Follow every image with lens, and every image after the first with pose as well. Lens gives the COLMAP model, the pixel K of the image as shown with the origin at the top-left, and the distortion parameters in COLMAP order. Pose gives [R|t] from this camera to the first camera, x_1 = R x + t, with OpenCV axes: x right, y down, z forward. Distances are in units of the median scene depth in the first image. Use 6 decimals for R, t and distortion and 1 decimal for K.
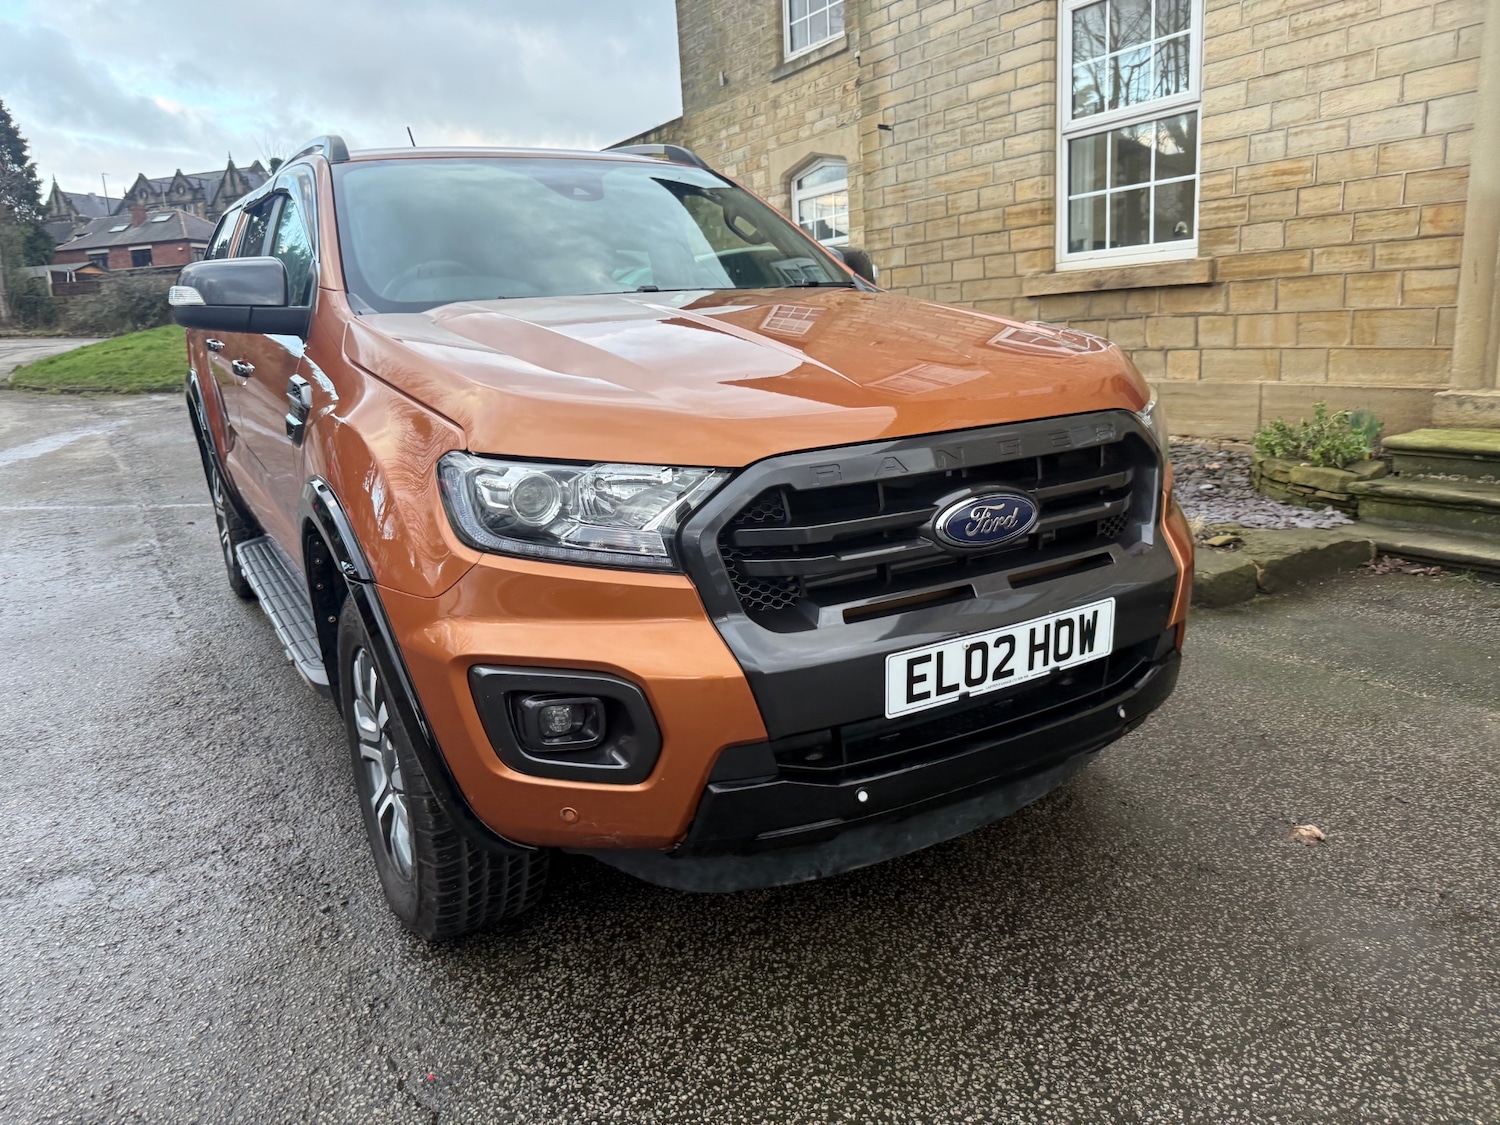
lens RADIAL K [[1065.3, 0, 742.6], [0, 1065.3, 562.3], [0, 0, 1]] dist [-0.002289, -0.006121]
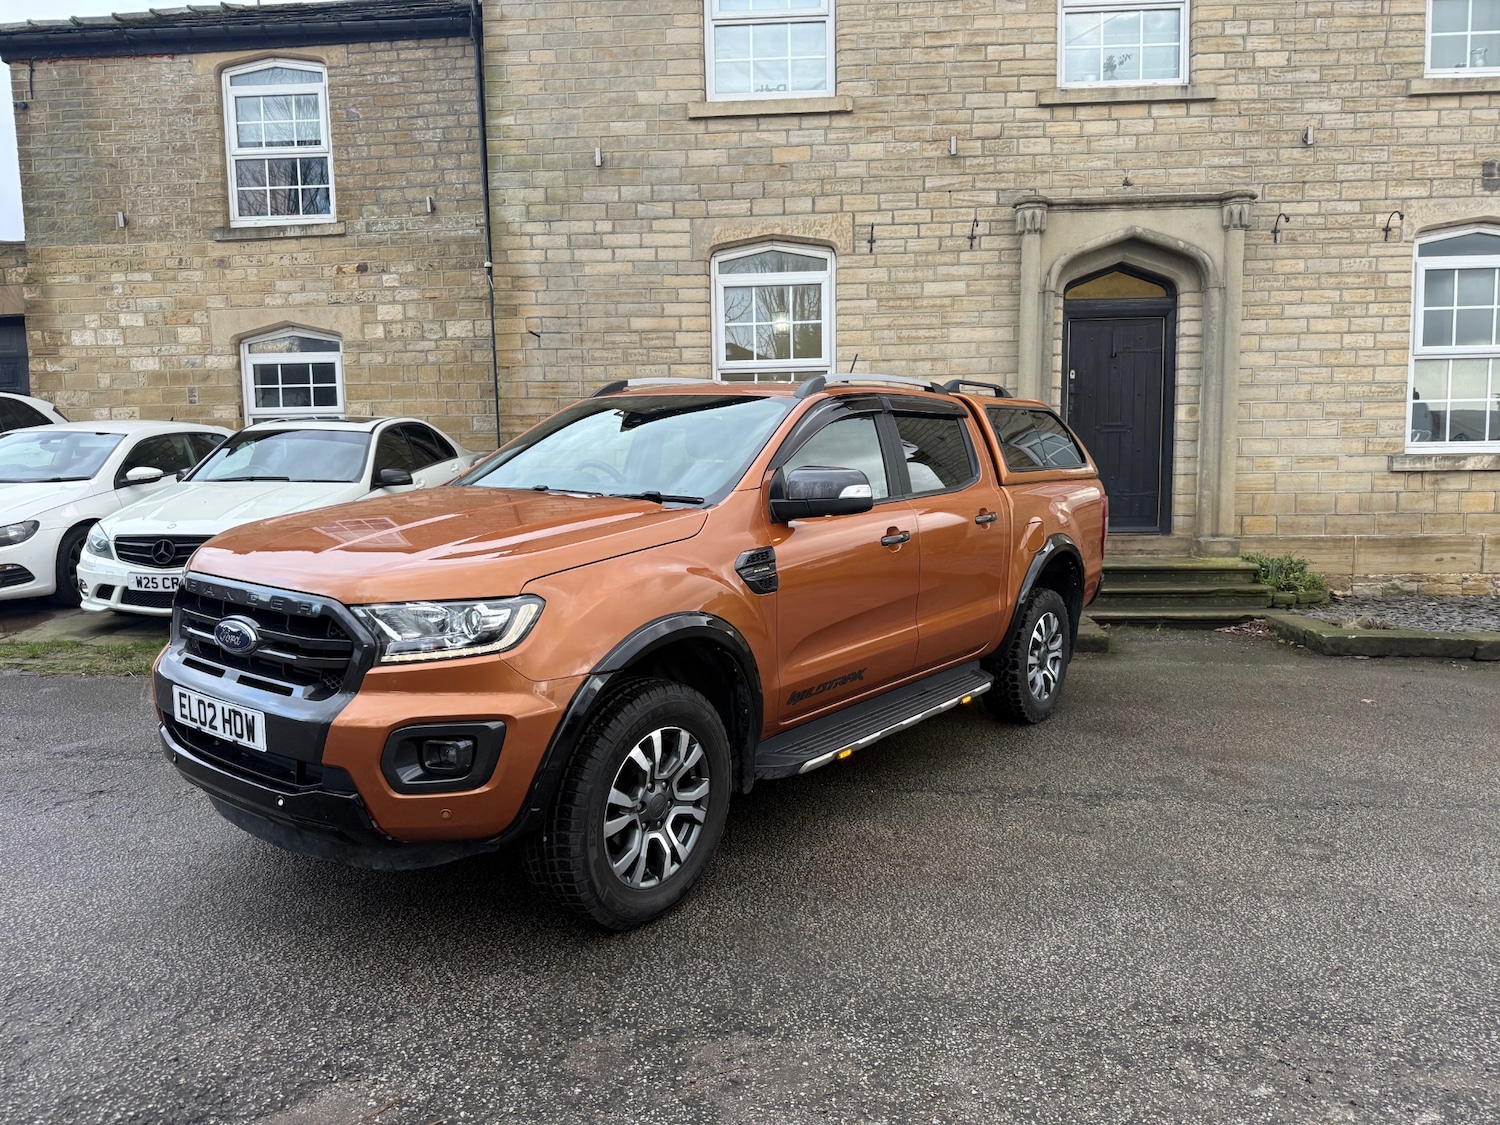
lens RADIAL K [[1061.2, 0, 746.1], [0, 1061.2, 558.4], [0, 0, 1]] dist [0.003143, -0.009826]
pose [[0.560848, -0.032899, 0.827265, -0.924828], [0.163188, 0.984001, -0.071502, -0.057604], [-0.811676, 0.175102, 0.557244, 0.272009]]
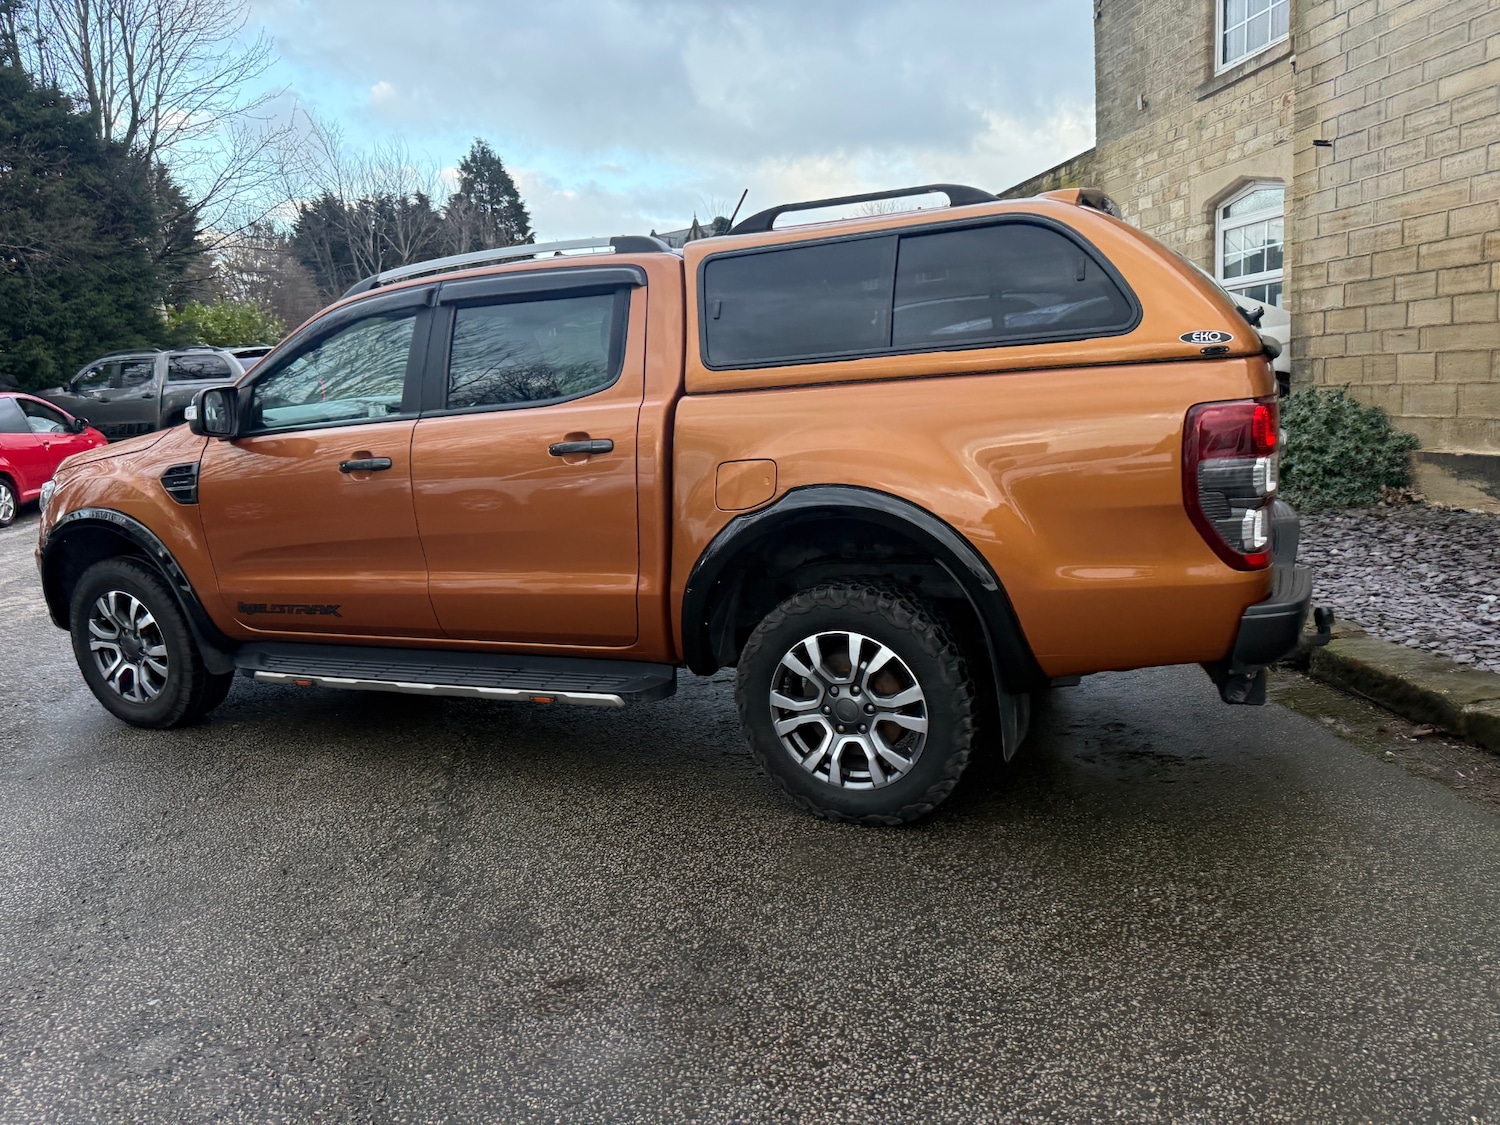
lens RADIAL K [[1064.4, 0, 748.2], [0, 1064.4, 562.7], [0, 0, 1]] dist [0.001174, -0.007684]
pose [[0.925726, 0.056502, -0.373951, 0.063380], [-0.068005, 0.997529, -0.017629, -0.054346], [0.372031, 0.041750, 0.927281, 0.116374]]
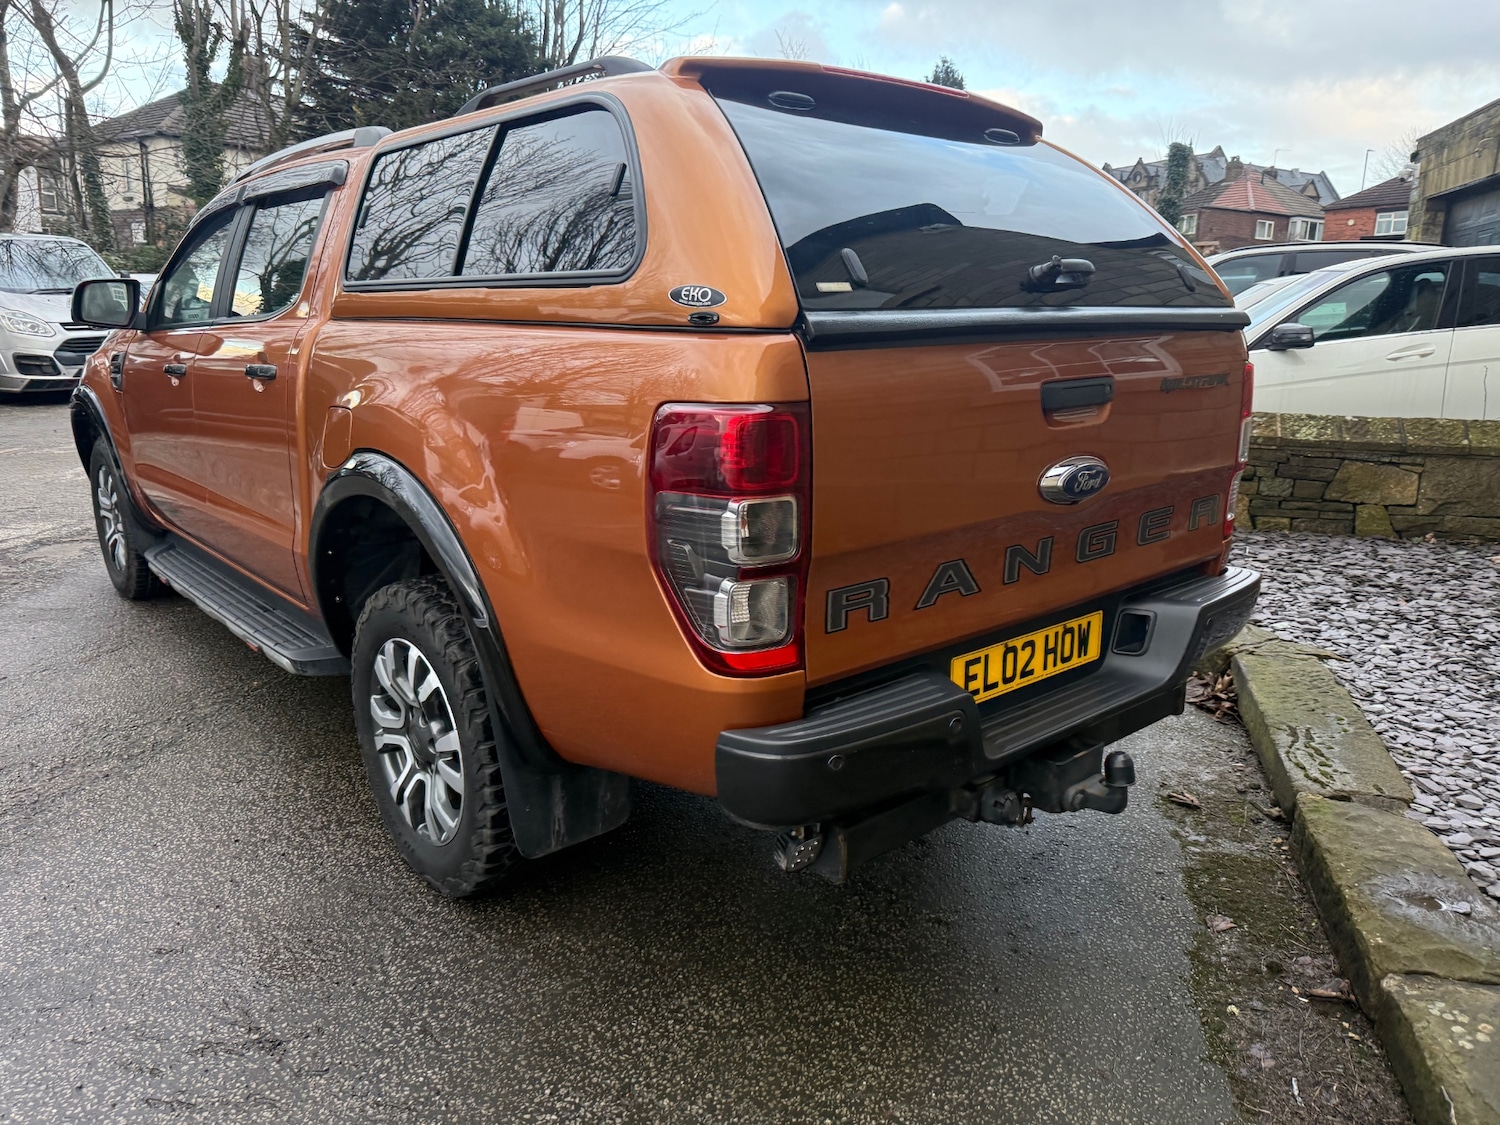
lens RADIAL K [[1071.0, 0, 751.3], [0, 1071.0, 558.8], [0, 0, 1]] dist [0.001870, -0.004468]
pose [[0.687079, 0.220903, -0.692188, 0.258874], [-0.216347, 0.971650, 0.095340, -0.123080], [0.693625, 0.084247, 0.715393, 0.378263]]
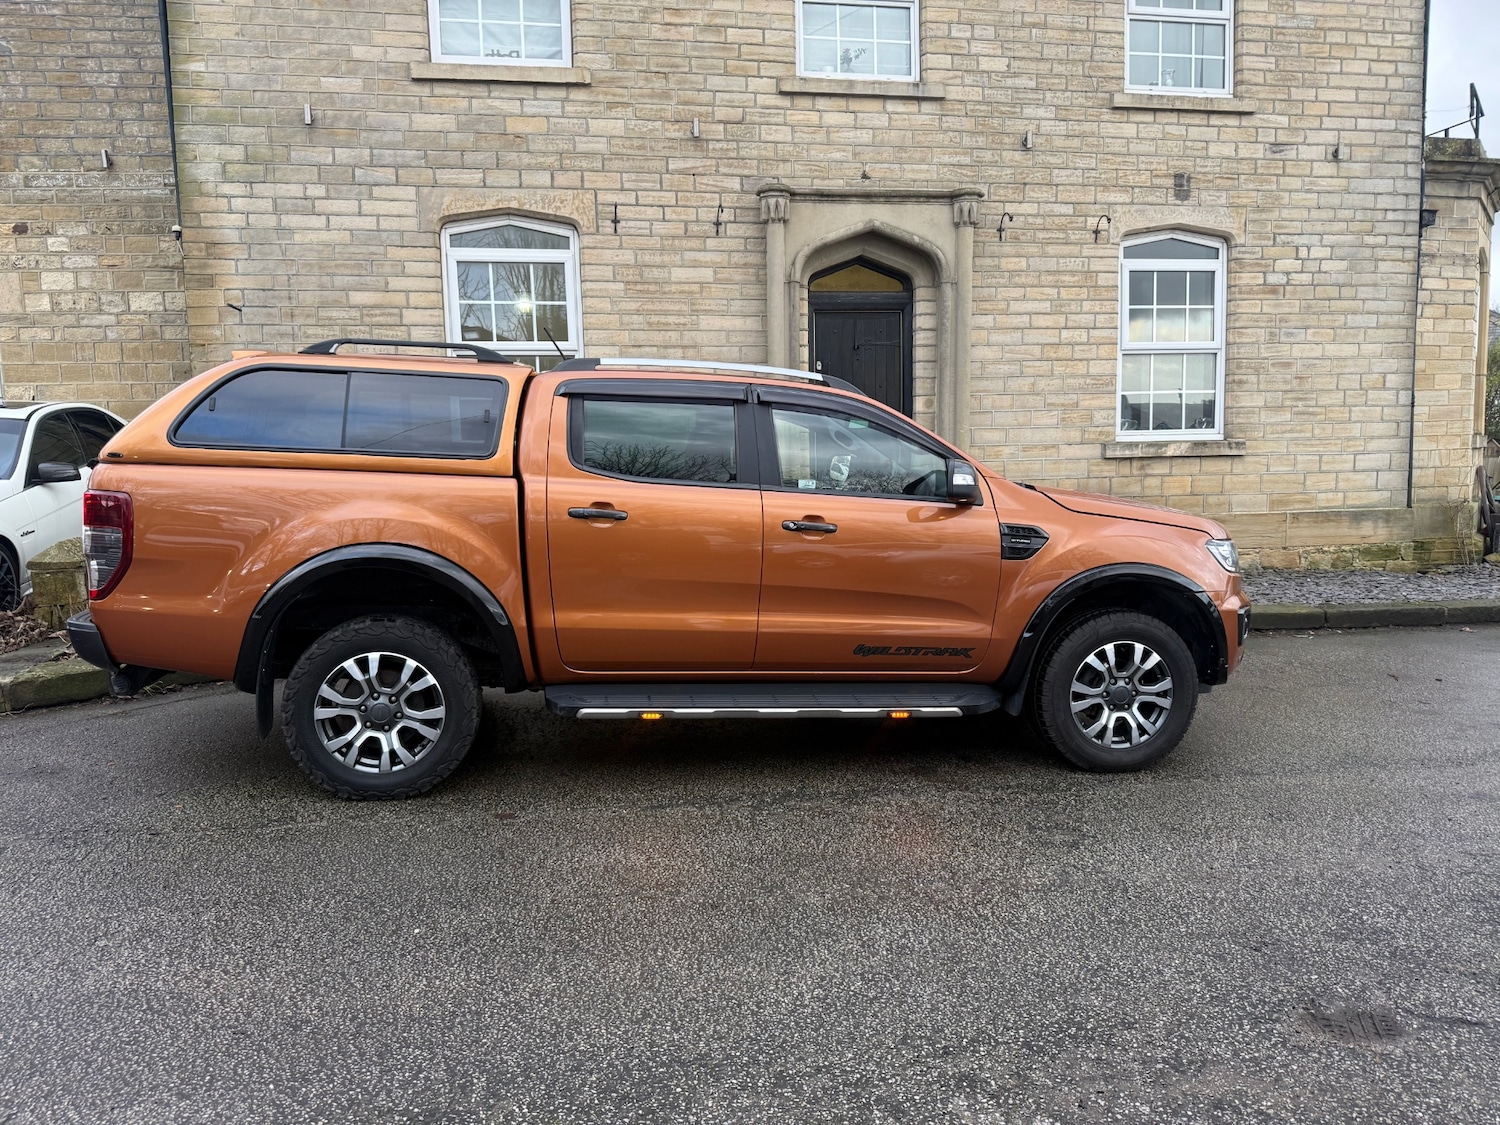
lens RADIAL K [[1059.5, 0, 755.2], [0, 1059.5, 549.4], [0, 0, 1]] dist [0.003099, -0.012464]
pose [[0.351890, -0.045968, 0.934912, -0.867345], [0.201218, 0.979158, -0.027593, -0.063431], [-0.914158, 0.197830, 0.353805, 0.290112]]
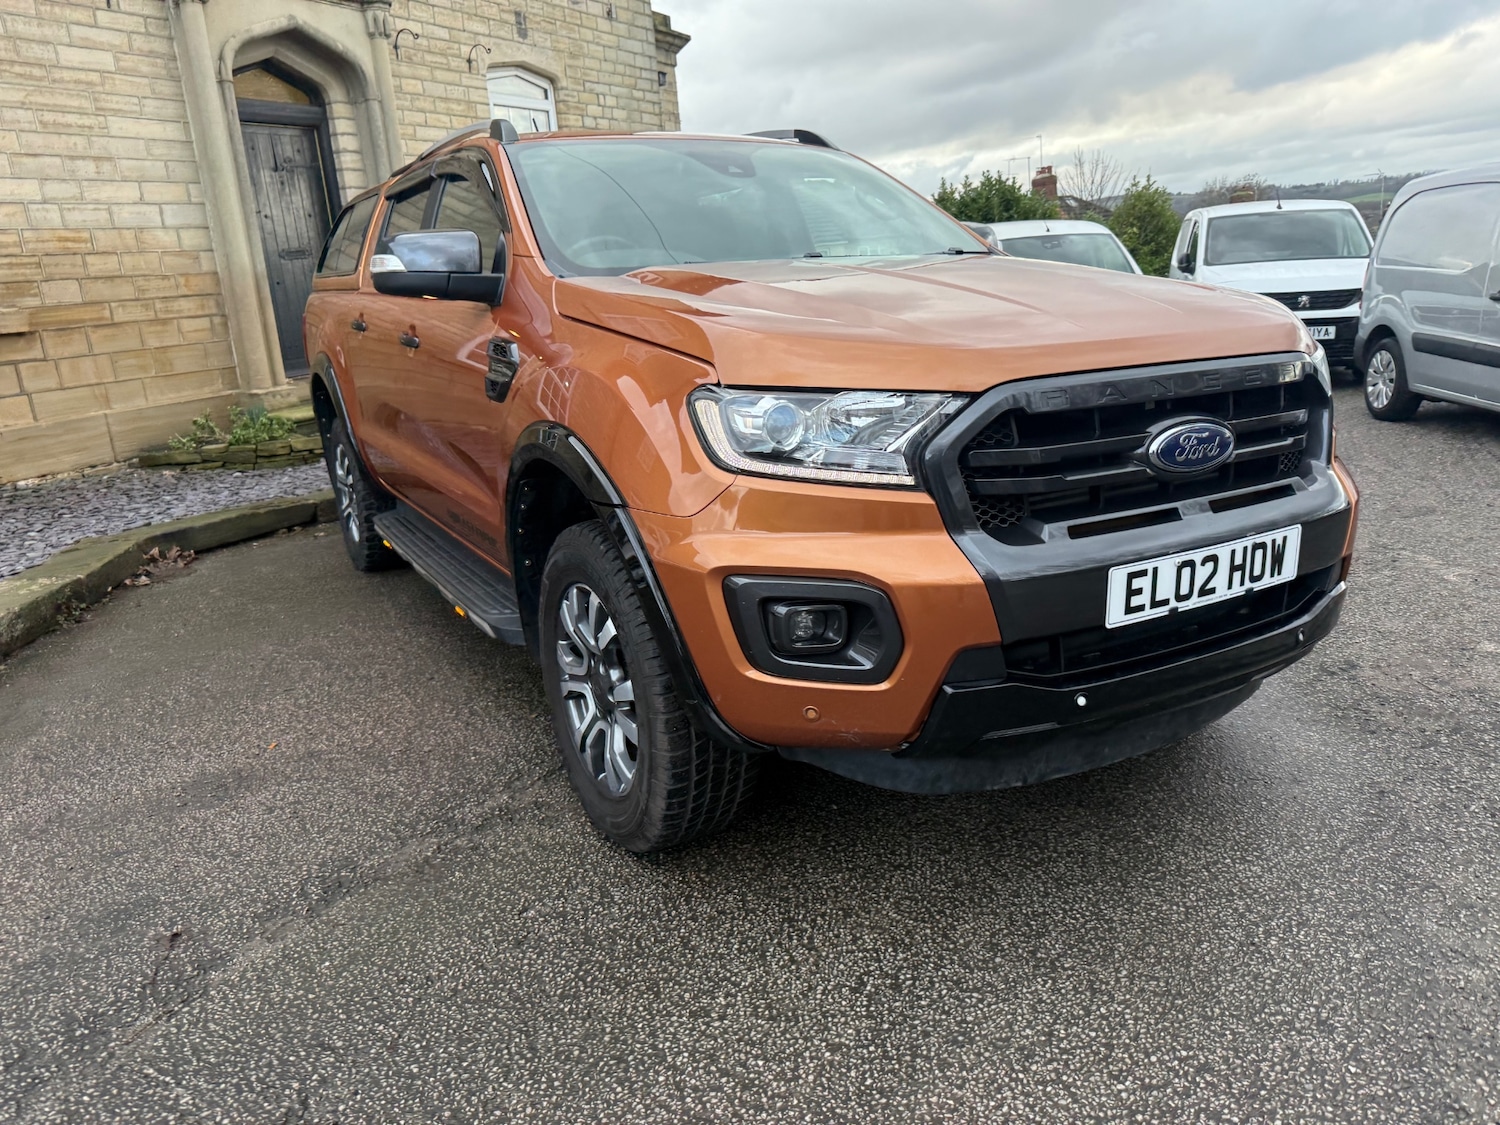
lens RADIAL K [[1066.1, 0, 738.1], [0, 1066.1, 558.2], [0, 0, 1]] dist [-0.004560, -0.003738]
pose [[-0.518936, -0.140094, 0.843255, -0.856779], [0.282397, 0.902996, 0.323805, -0.195326], [-0.806819, 0.406167, -0.429035, 0.949067]]
